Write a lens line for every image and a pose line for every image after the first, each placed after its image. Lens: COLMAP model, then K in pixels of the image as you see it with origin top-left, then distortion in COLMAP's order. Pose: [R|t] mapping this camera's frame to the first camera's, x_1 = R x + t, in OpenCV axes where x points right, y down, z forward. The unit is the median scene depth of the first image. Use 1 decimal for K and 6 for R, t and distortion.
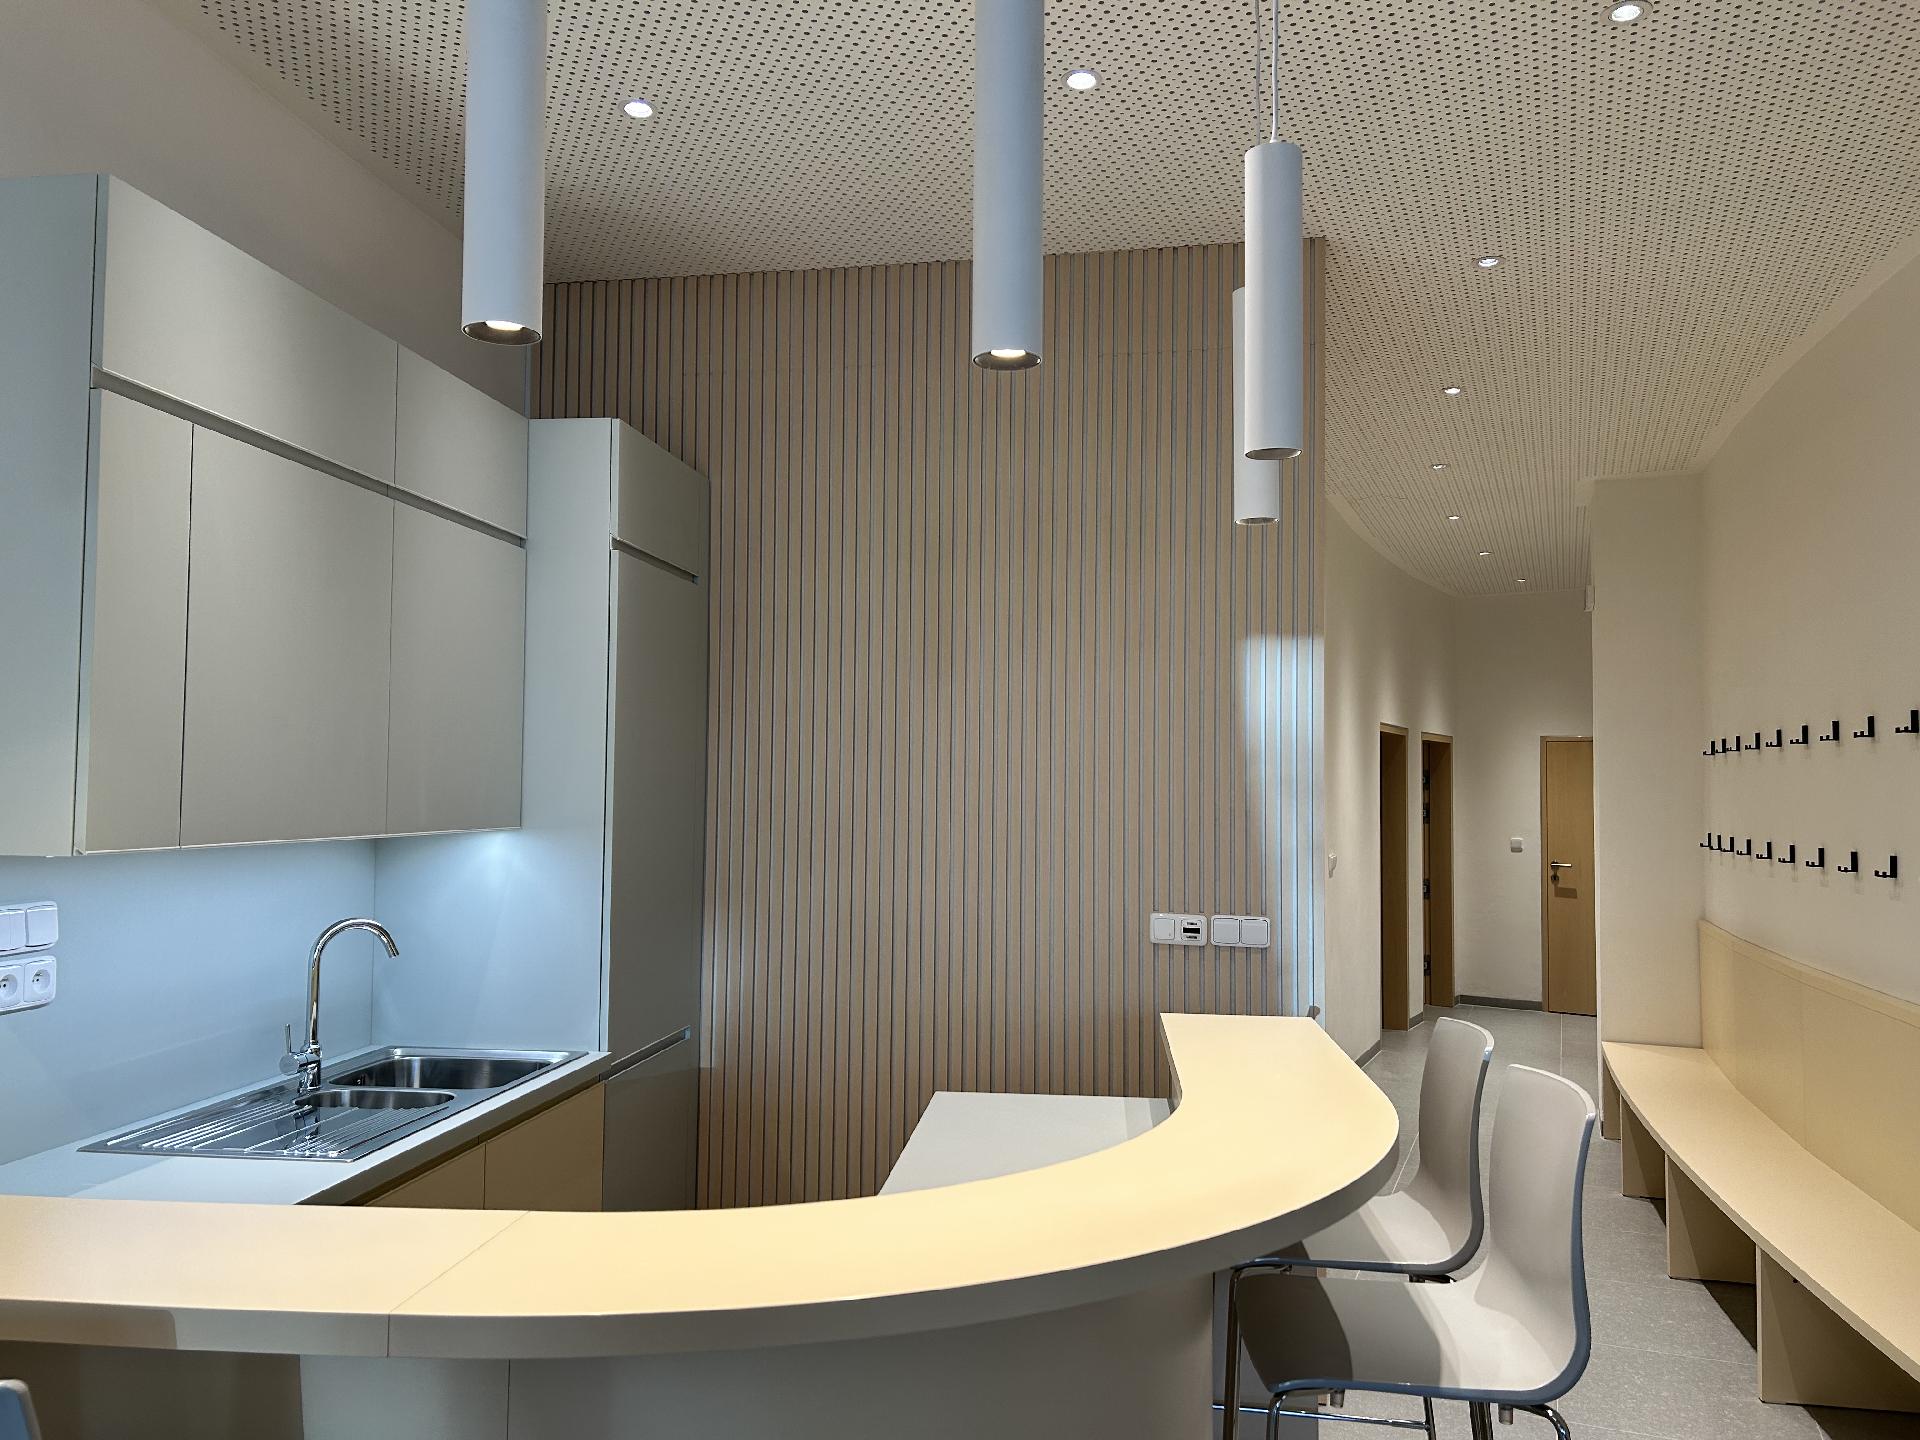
lens RADIAL K [[1454.8, 0, 970.7], [0, 1454.8, 710.0], [0, 0, 1]] dist [0.076049, -0.074737]
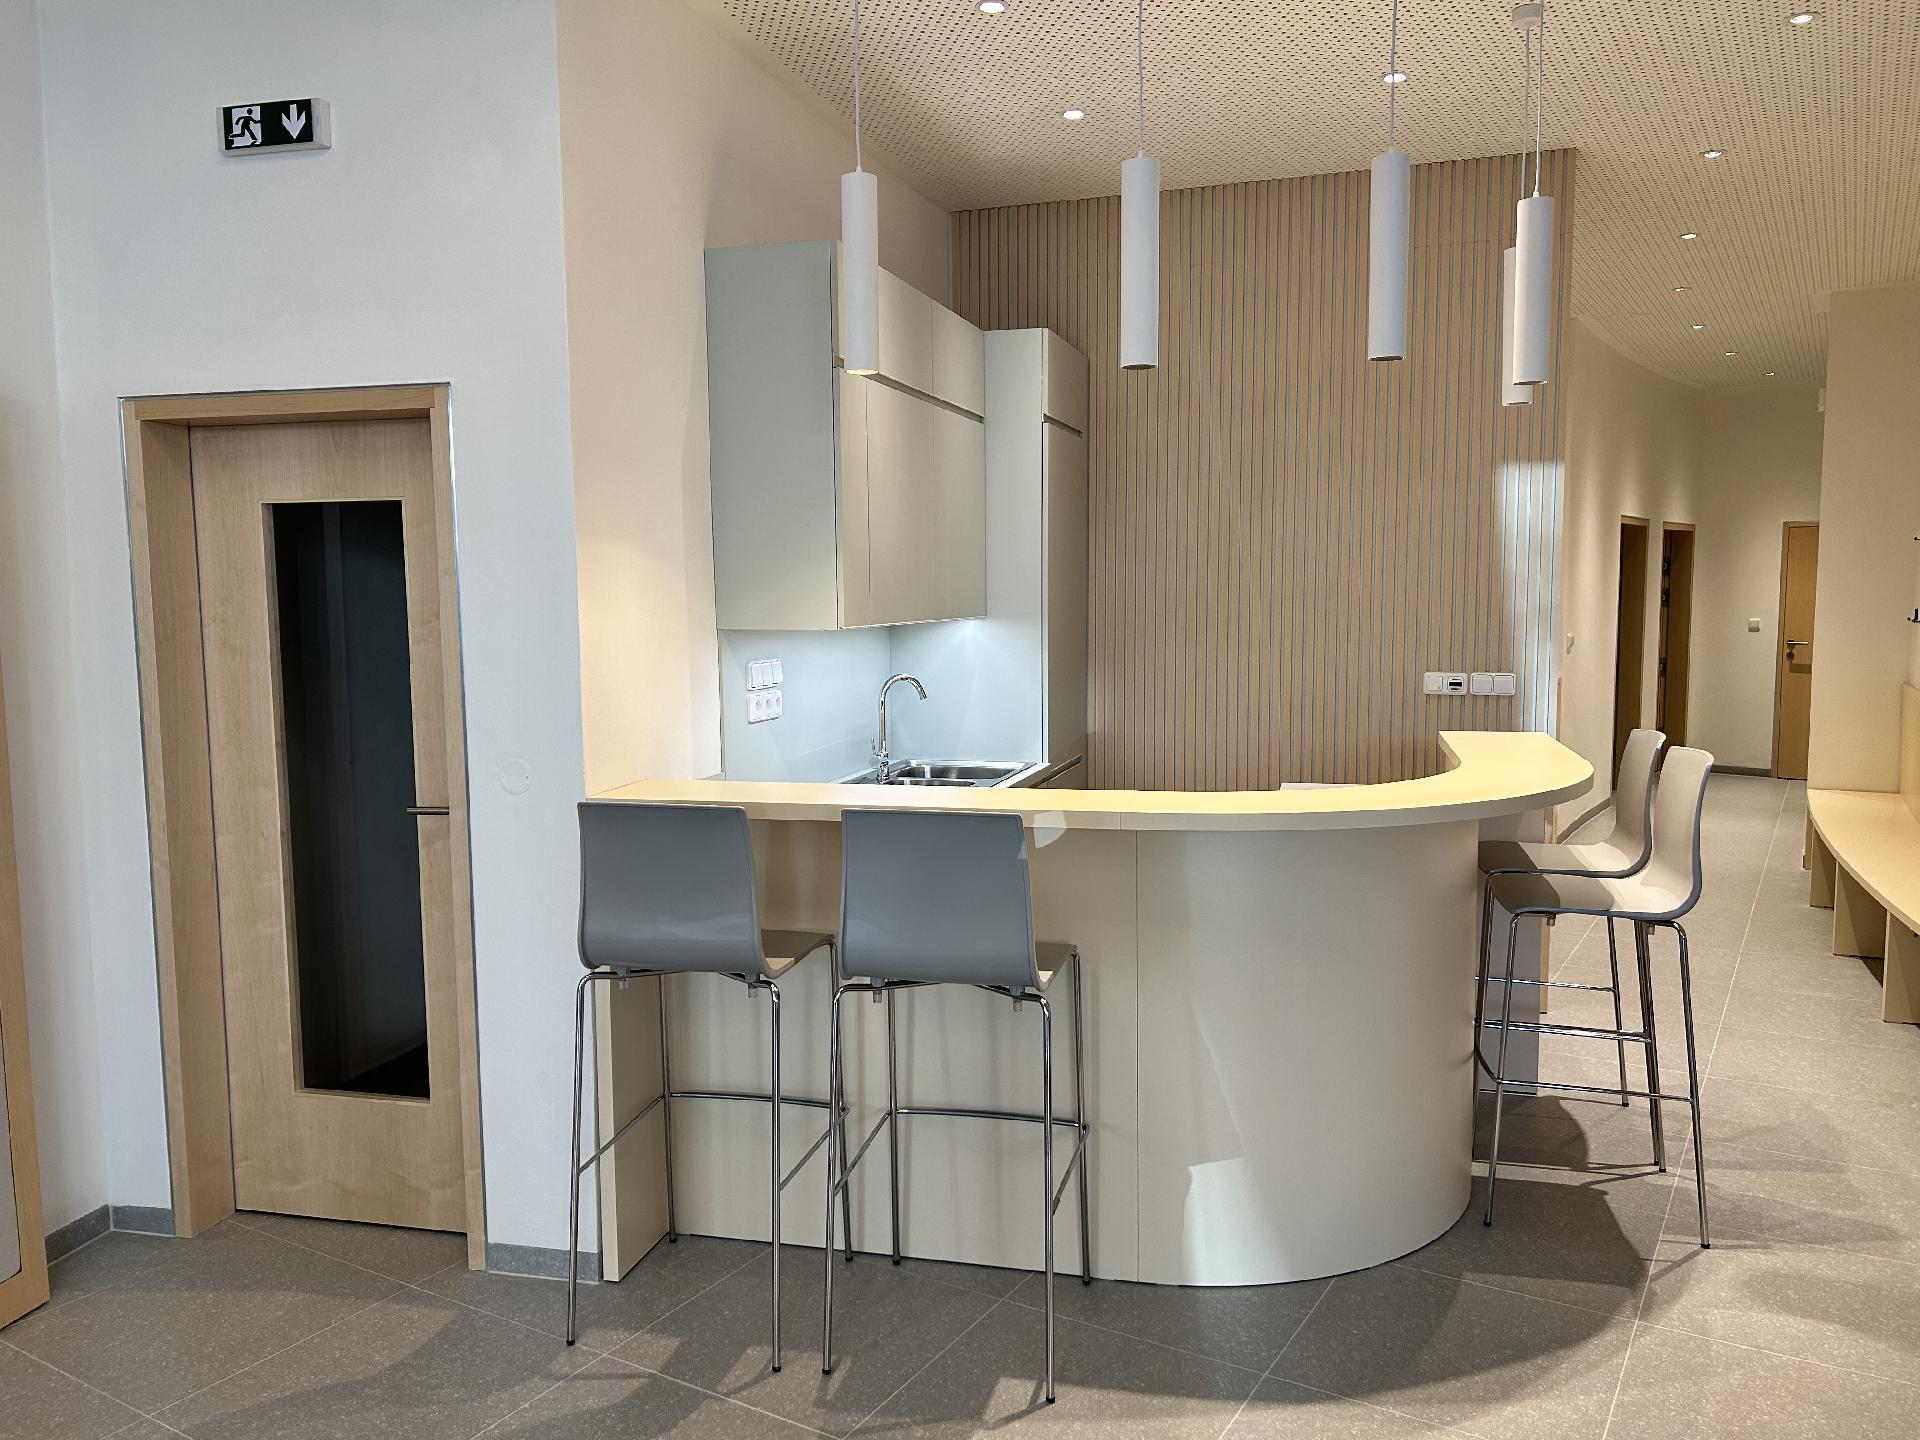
lens RADIAL K [[1443.2, 0, 960.0], [0, 1443.2, 720.0], [0, 0, 1]] dist [0.024050, -0.009354]
pose [[0.987067, -0.004056, -0.160260, -0.089866], [0.027462, 0.989181, 0.144110, -0.024203], [0.157941, -0.146647, 0.976498, -0.403617]]
